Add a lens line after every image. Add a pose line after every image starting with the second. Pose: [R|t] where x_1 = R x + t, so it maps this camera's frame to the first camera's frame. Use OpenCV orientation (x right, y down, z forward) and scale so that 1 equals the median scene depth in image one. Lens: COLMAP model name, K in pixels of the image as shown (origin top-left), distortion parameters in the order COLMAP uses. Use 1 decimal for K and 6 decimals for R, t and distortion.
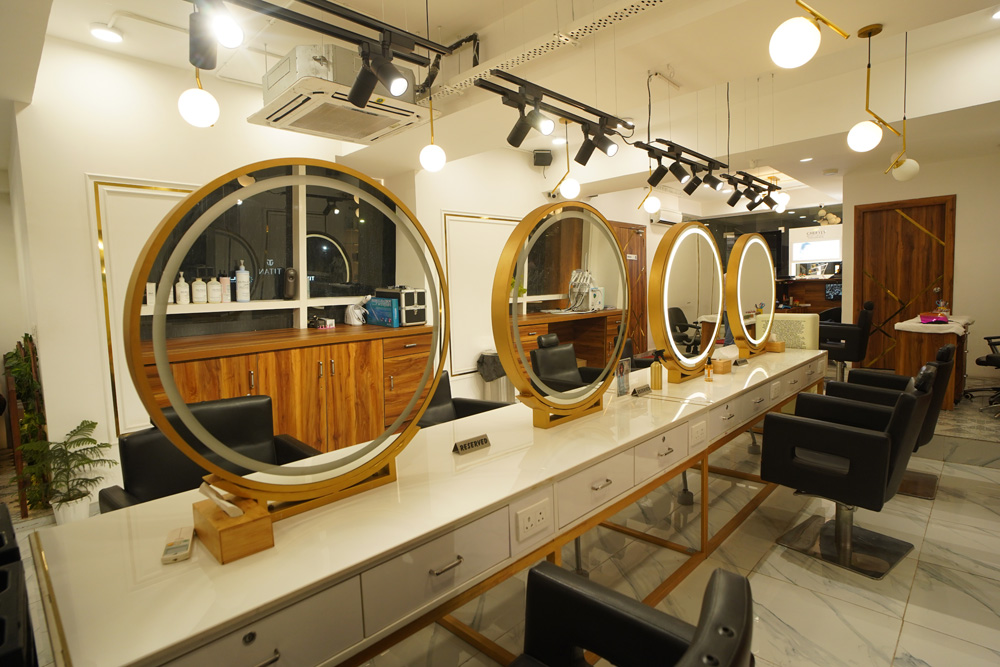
lens RADIAL K [[514.4, 0, 500.8], [0, 514.4, 334.8], [0, 0, 1]] dist [-0.031121, -0.000562]
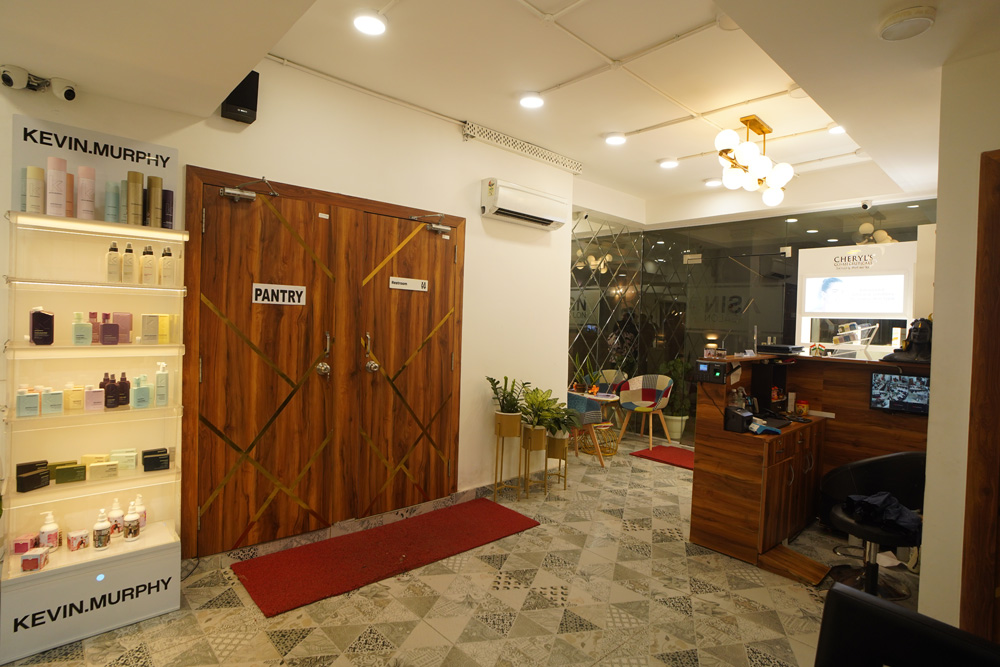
lens RADIAL K [[514.4, 0, 499.7], [0, 514.4, 330.3], [0, 0, 1]] dist [-0.031121, -0.000562]
pose [[0.996199, 0.064049, -0.059029, 0.336633], [-0.067789, 0.995664, -0.063702, -0.083813], [0.054693, 0.067461, 0.996222, 0.534319]]
